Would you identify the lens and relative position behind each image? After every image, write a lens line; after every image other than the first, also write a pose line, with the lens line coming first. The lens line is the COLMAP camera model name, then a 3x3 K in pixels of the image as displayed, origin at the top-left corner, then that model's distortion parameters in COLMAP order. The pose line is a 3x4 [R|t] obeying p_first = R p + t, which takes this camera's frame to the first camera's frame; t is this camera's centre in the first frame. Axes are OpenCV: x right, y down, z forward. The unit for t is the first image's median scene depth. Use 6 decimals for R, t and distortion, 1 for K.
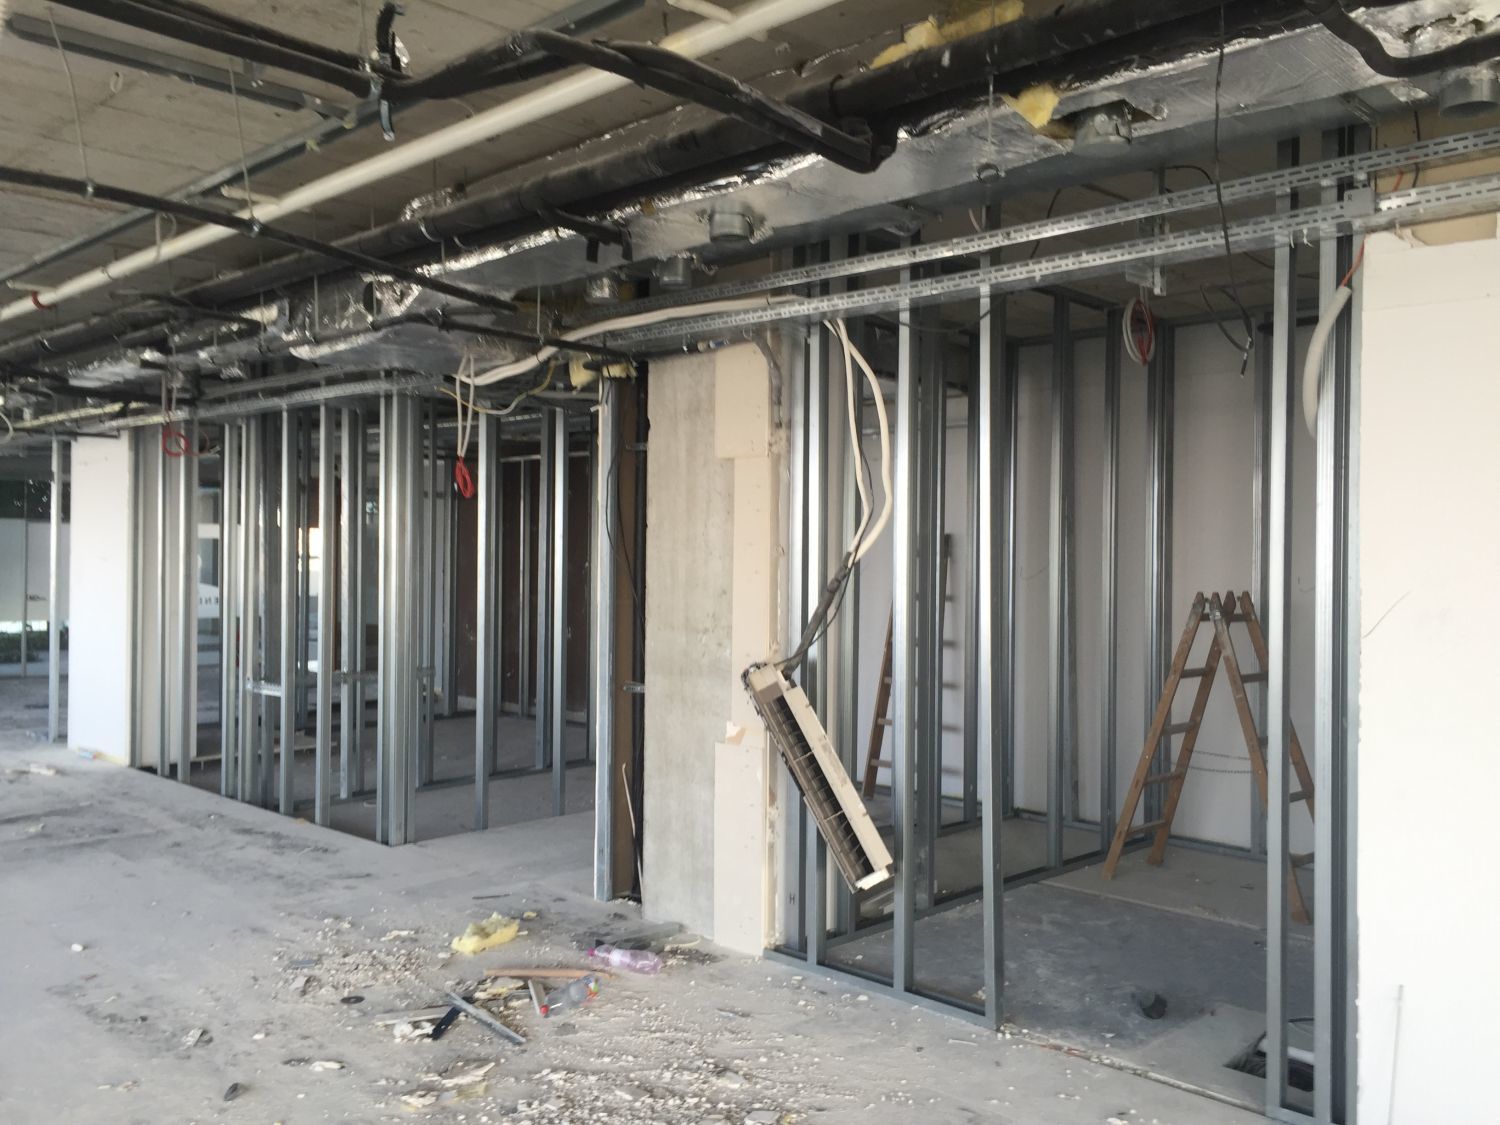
lens RADIAL K [[1282.8, 0, 750.0], [0, 1282.8, 562.5], [0, 0, 1]] dist [-0.002960, -0.005108]
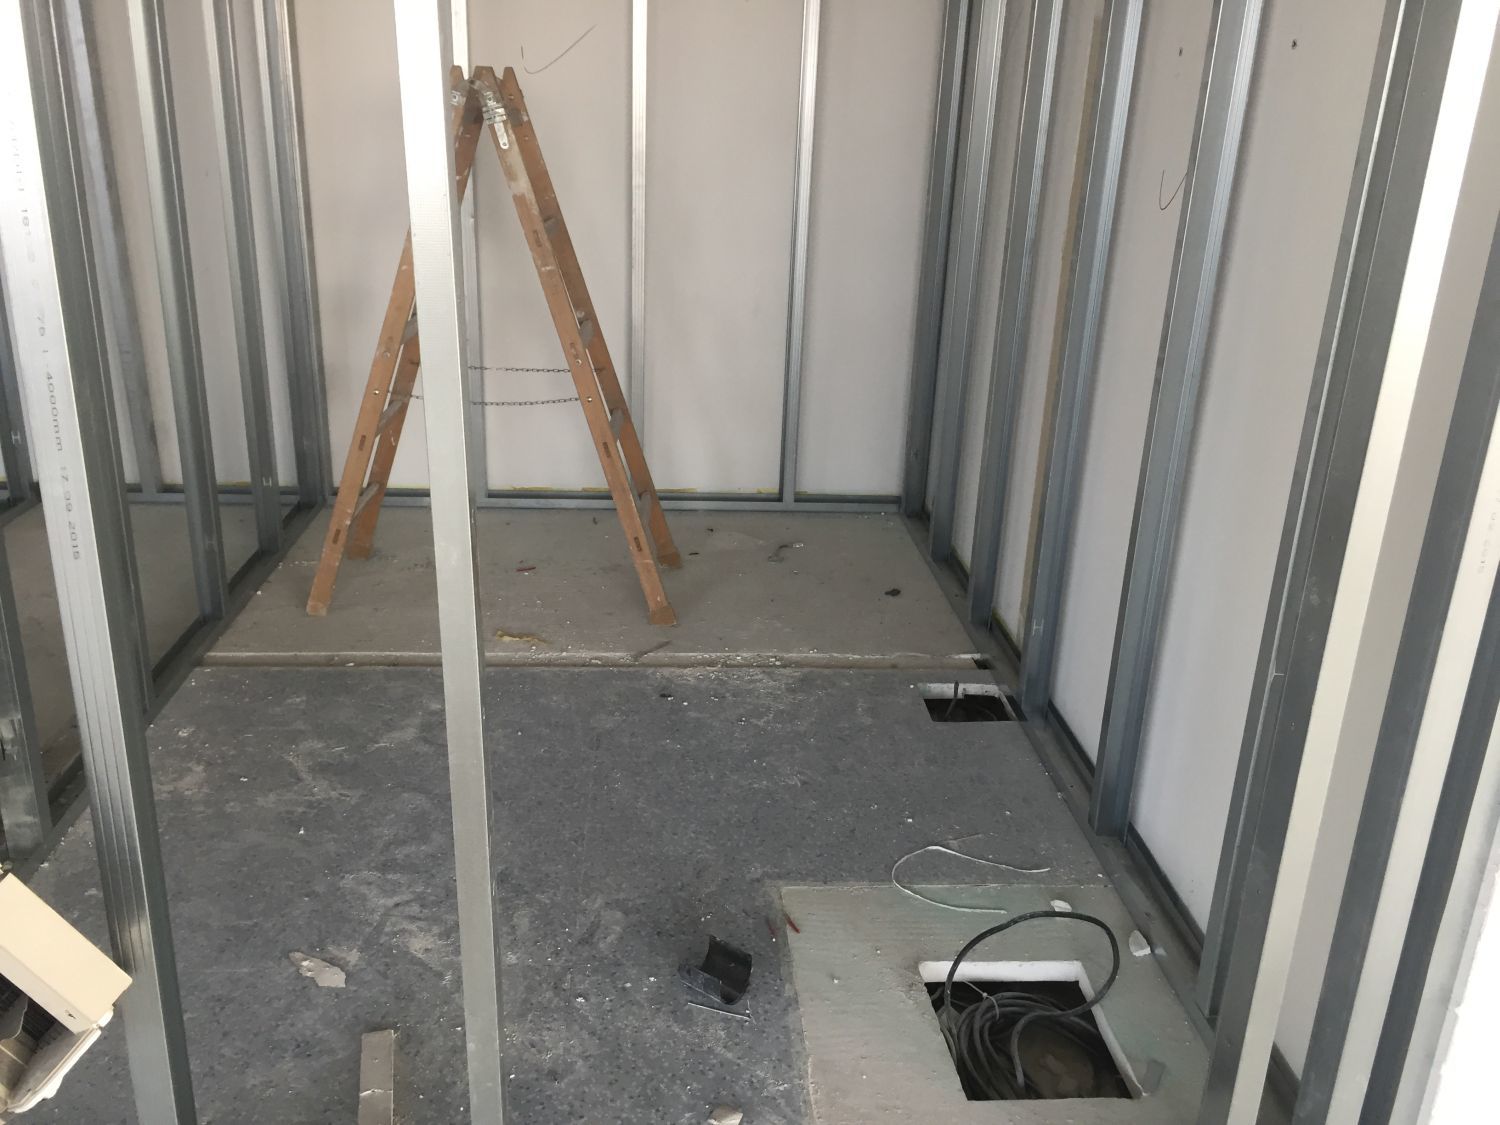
lens RADIAL K [[1282.8, 0, 750.0], [0, 1282.8, 562.5], [0, 0, 1]] dist [-0.002960, -0.005108]
pose [[0.666526, -0.244047, 0.704403, 0.019132], [-0.026952, 0.936390, 0.349924, 0.030926], [-0.744994, -0.252219, 0.617551, 0.638736]]
